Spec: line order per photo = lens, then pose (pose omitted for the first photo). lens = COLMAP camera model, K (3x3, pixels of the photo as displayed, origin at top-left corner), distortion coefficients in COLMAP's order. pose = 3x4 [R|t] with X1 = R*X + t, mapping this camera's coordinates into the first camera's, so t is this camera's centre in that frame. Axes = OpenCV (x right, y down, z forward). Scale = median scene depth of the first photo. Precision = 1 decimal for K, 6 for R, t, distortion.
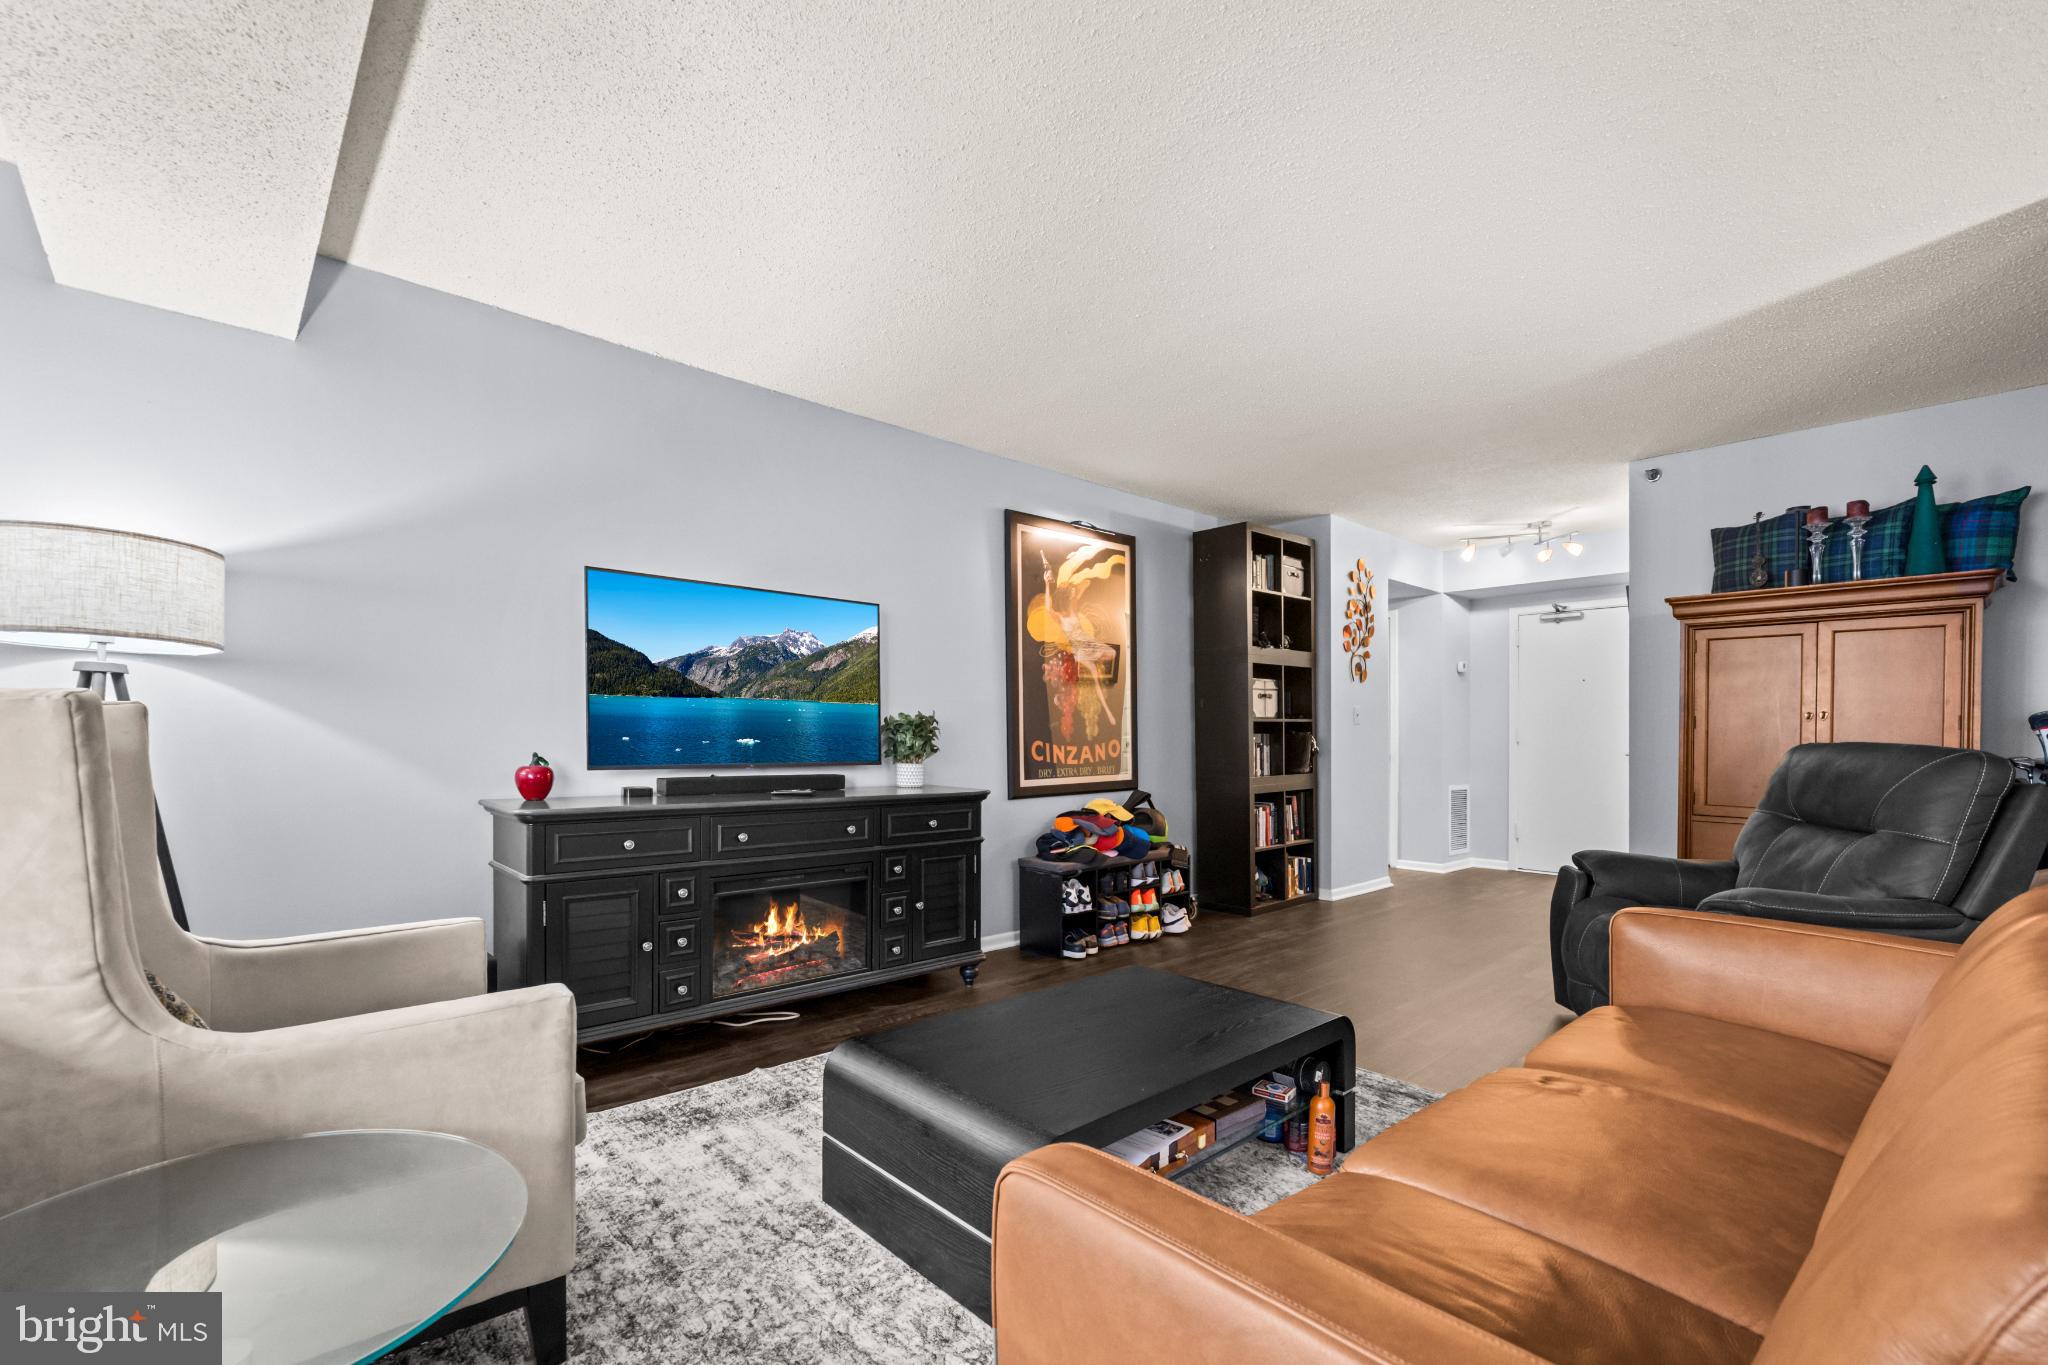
lens RADIAL K [[889.5, 0, 1013.6], [0, 889.5, 740.8], [0, 0, 1]] dist [0.000426, 0.000050]
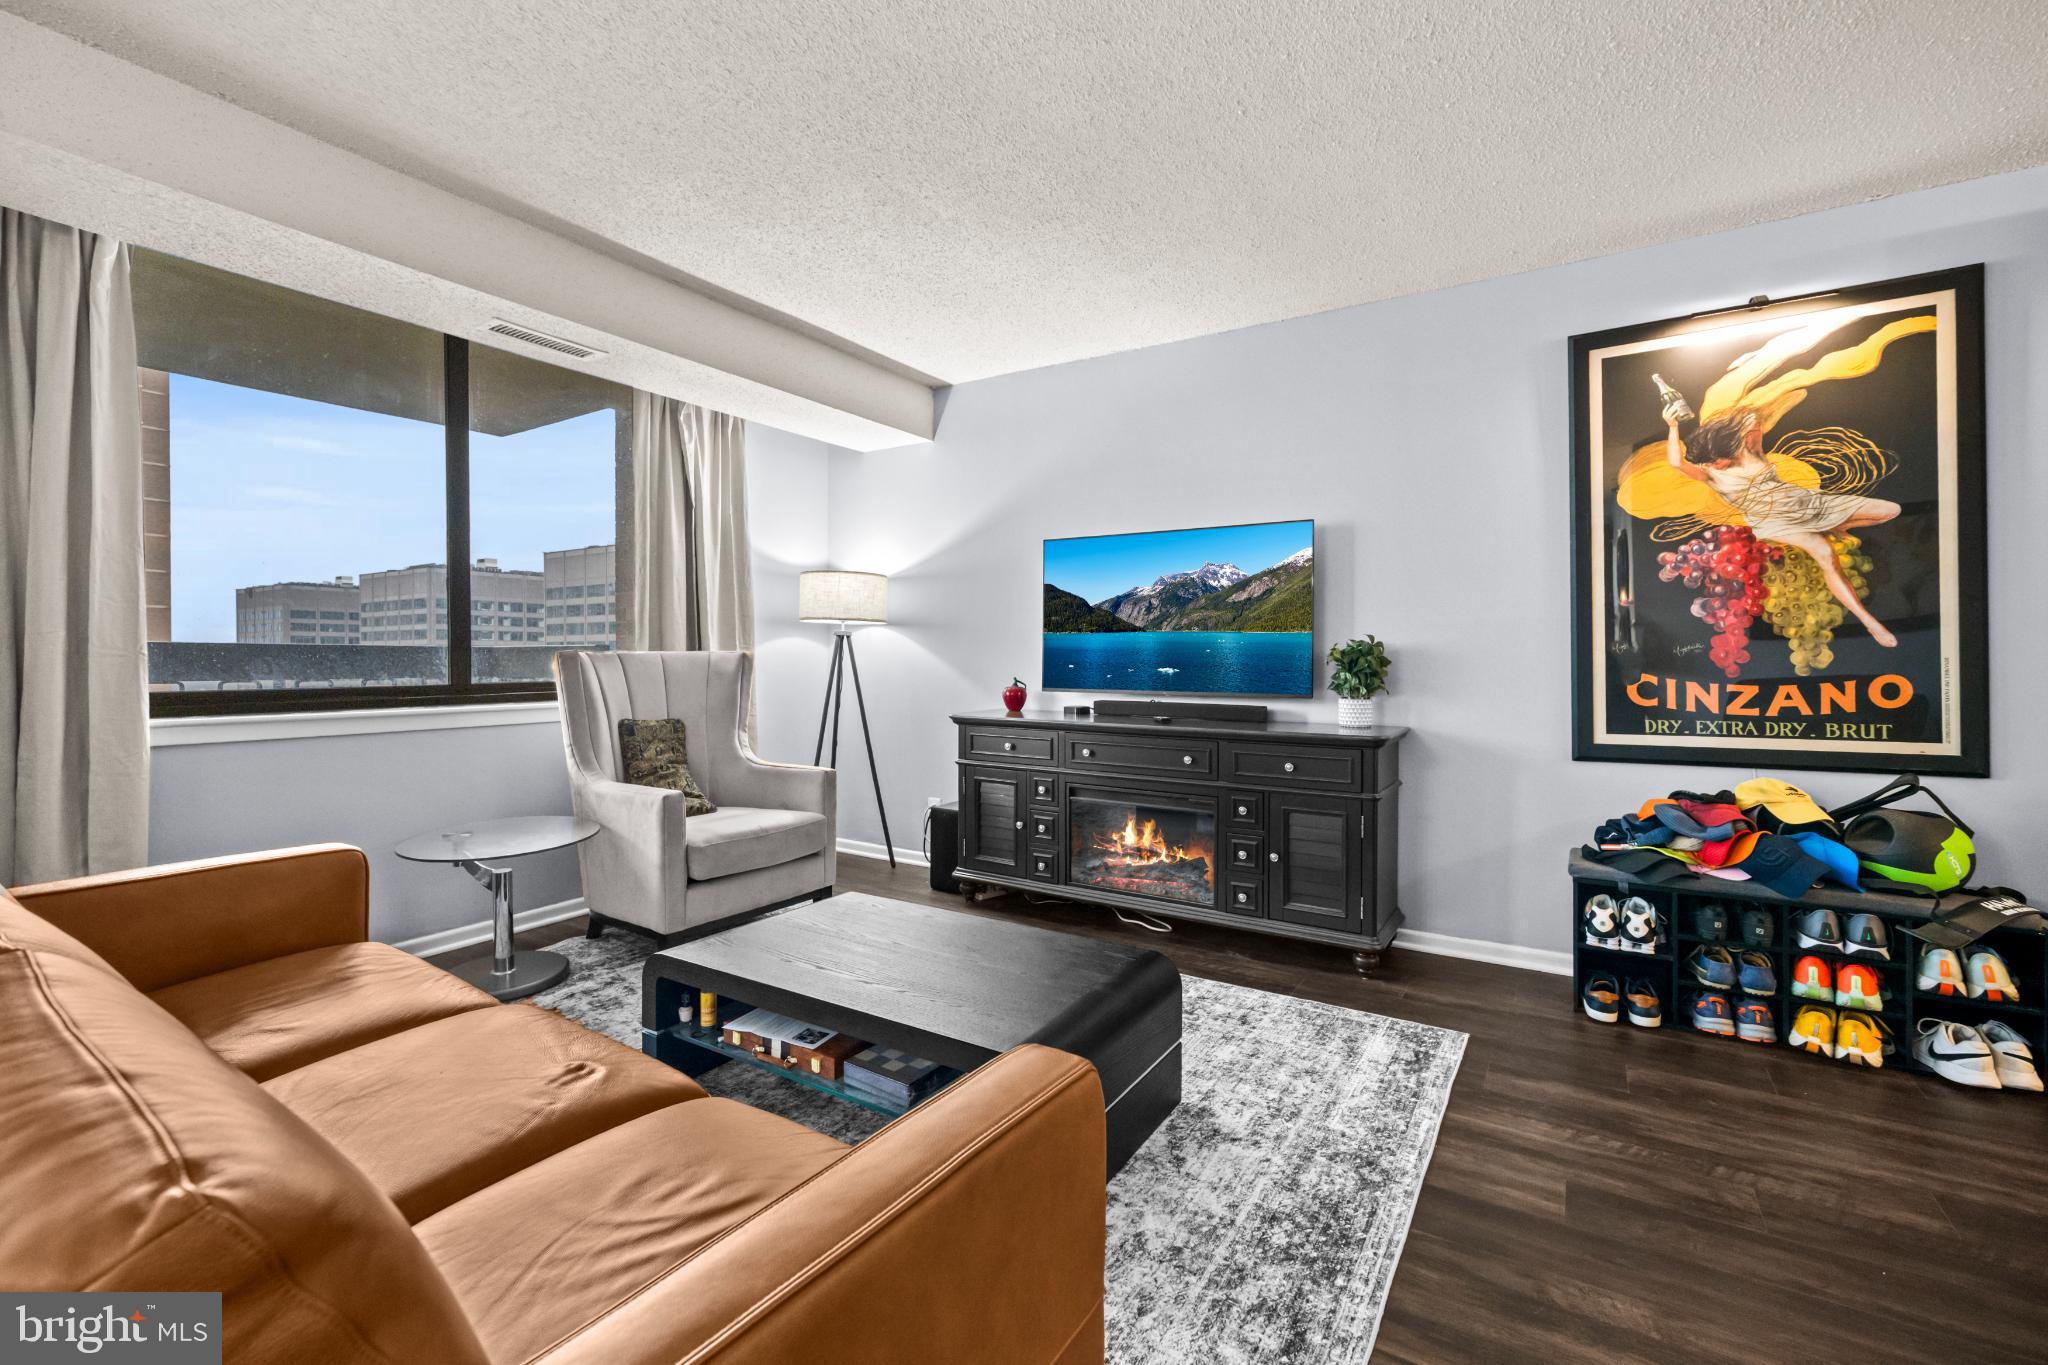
lens RADIAL K [[885.4, 0, 1019.4], [0, 885.4, 663.5], [0, 0, 1]] dist [-0.003017, -0.000107]
pose [[0.260693, 0.001733, -0.965420, 0.647955], [-0.006750, 0.999977, -0.000028, -0.006144], [0.965398, 0.006524, 0.260699, 0.496135]]
